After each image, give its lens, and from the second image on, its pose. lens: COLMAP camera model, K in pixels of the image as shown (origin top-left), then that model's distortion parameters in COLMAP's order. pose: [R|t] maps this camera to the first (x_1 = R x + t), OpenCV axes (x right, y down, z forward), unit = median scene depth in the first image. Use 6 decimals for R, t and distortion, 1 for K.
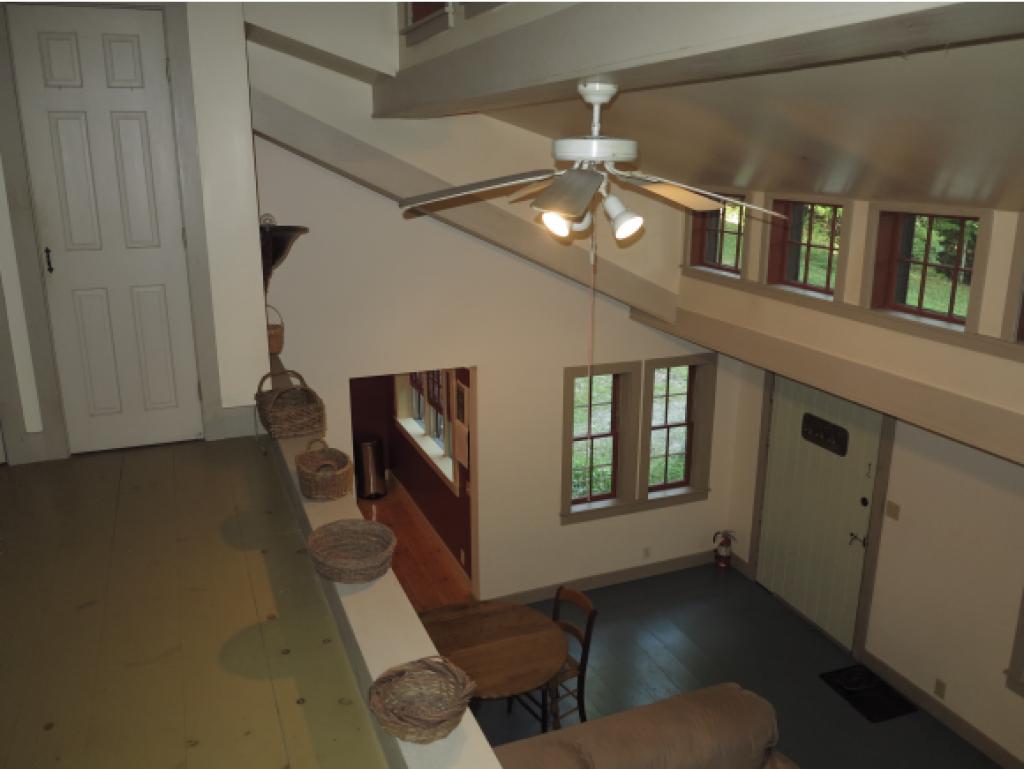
lens RADIAL K [[839.6, 0, 512.8], [0, 839.6, 382.6], [0, 0, 1]] dist [-0.048377, -0.001266]
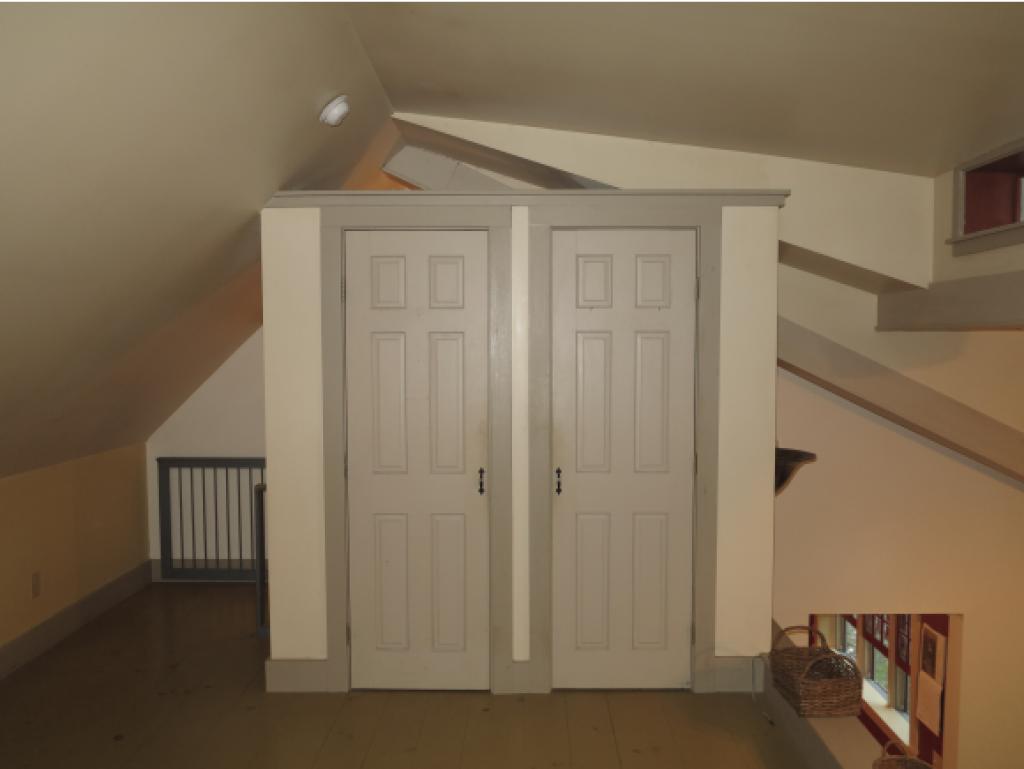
lens RADIAL K [[839.6, 0, 512.5], [0, 839.6, 386.5], [0, 0, 1]] dist [-0.048377, -0.001266]
pose [[0.917146, 0.020041, -0.398046, -0.200047], [-0.104139, 0.976089, -0.190803, -0.056790], [0.384705, 0.216446, 0.897303, 0.073141]]
